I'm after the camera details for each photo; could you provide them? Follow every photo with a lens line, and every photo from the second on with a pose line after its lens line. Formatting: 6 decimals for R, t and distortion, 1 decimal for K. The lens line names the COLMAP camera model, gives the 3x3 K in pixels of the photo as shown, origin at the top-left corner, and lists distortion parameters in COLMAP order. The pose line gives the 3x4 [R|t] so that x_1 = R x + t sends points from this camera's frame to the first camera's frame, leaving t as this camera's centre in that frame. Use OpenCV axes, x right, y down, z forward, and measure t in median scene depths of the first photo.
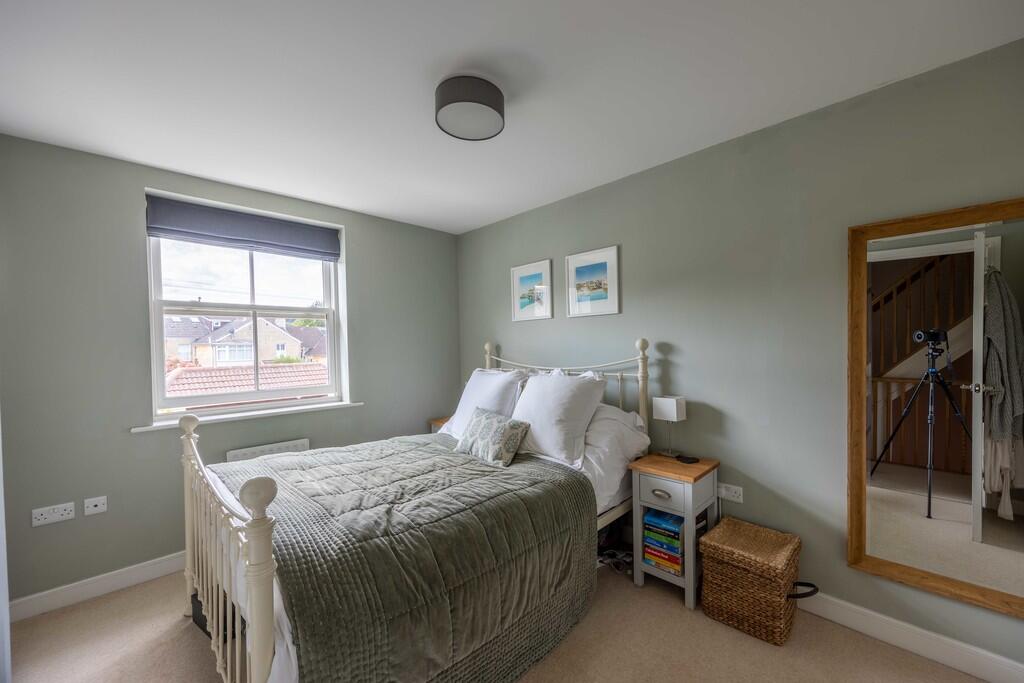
lens RADIAL K [[400.1, 0, 512.9], [0, 400.1, 348.3], [0, 0, 1]] dist [-0.002055, -0.000228]
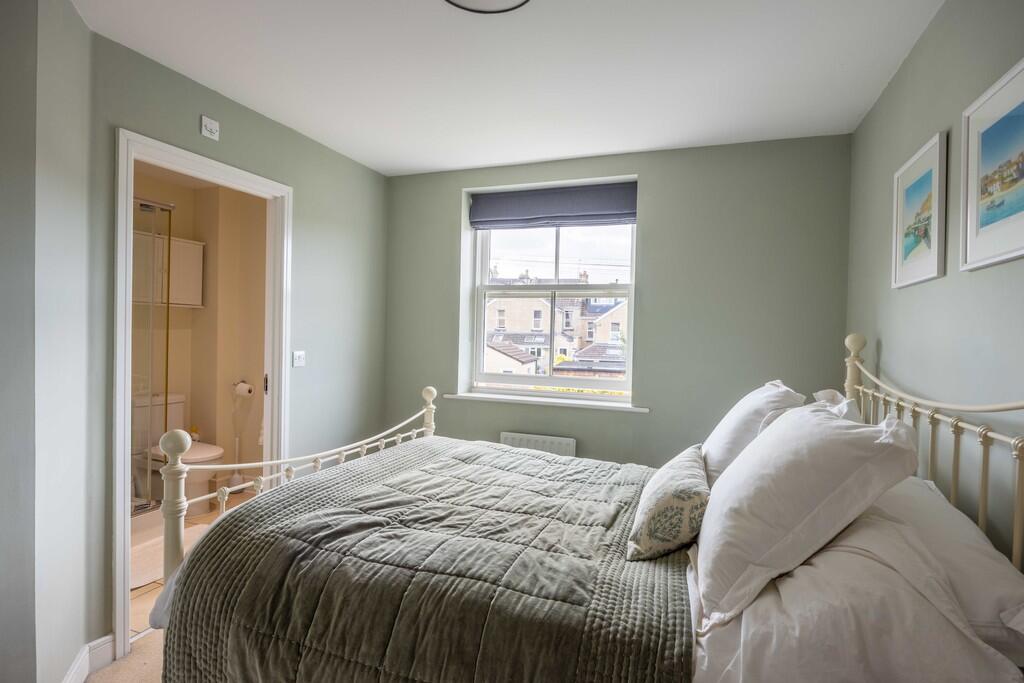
lens RADIAL K [[505.8, 0, 513.4], [0, 505.8, 330.6], [0, 0, 1]] dist [-0.000664, 0.000070]
pose [[0.433005, 0.025904, -0.901019, 0.393763], [-0.037591, 0.999236, 0.010663, -0.010342], [0.900607, 0.029253, 0.433648, 0.416146]]
